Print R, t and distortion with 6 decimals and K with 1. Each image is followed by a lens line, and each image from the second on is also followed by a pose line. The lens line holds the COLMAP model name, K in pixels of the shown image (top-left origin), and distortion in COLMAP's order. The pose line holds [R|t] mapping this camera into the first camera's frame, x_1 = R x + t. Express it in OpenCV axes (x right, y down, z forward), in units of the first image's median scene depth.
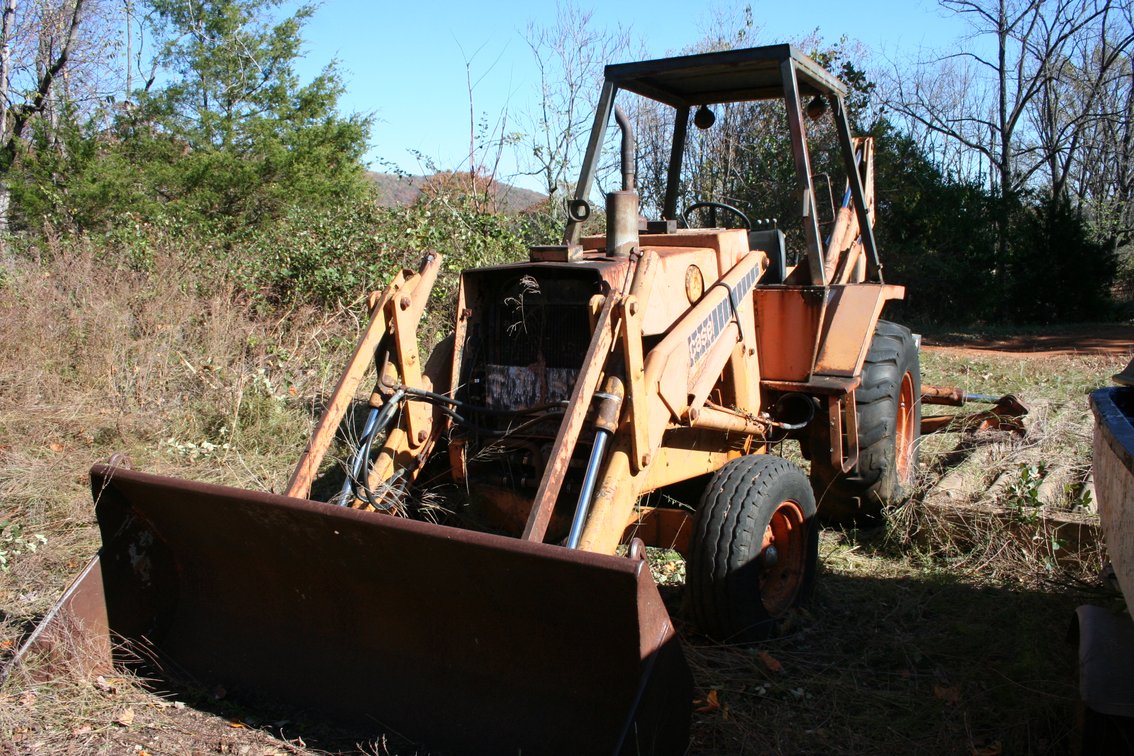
lens RADIAL K [[965.5, 0, 561.1], [0, 965.5, 393.9], [0, 0, 1]] dist [-0.141376, 0.132903]
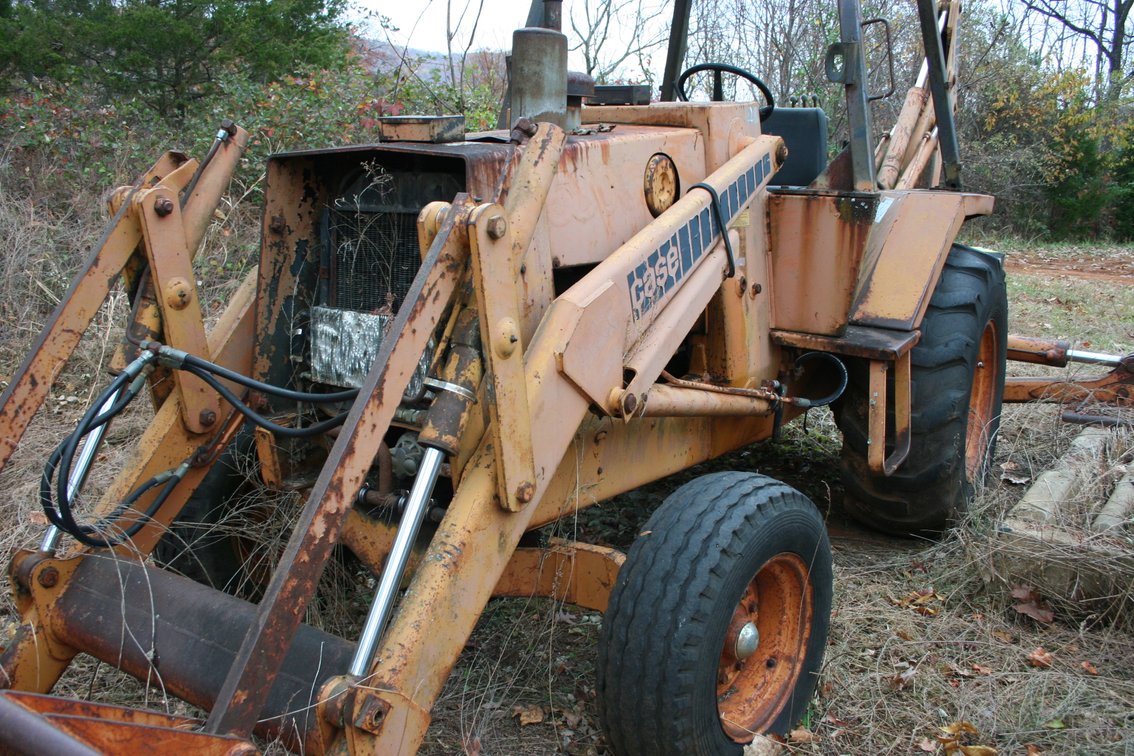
lens RADIAL K [[1036.3, 0, 567.4], [0, 1036.3, 407.0], [0, 0, 1]] dist [-0.076001, -0.000582]
pose [[0.998940, 0.034158, -0.030870, 0.107903], [-0.030718, 0.993917, 0.105759, -0.040248], [0.034295, -0.104699, 0.993913, 0.320952]]
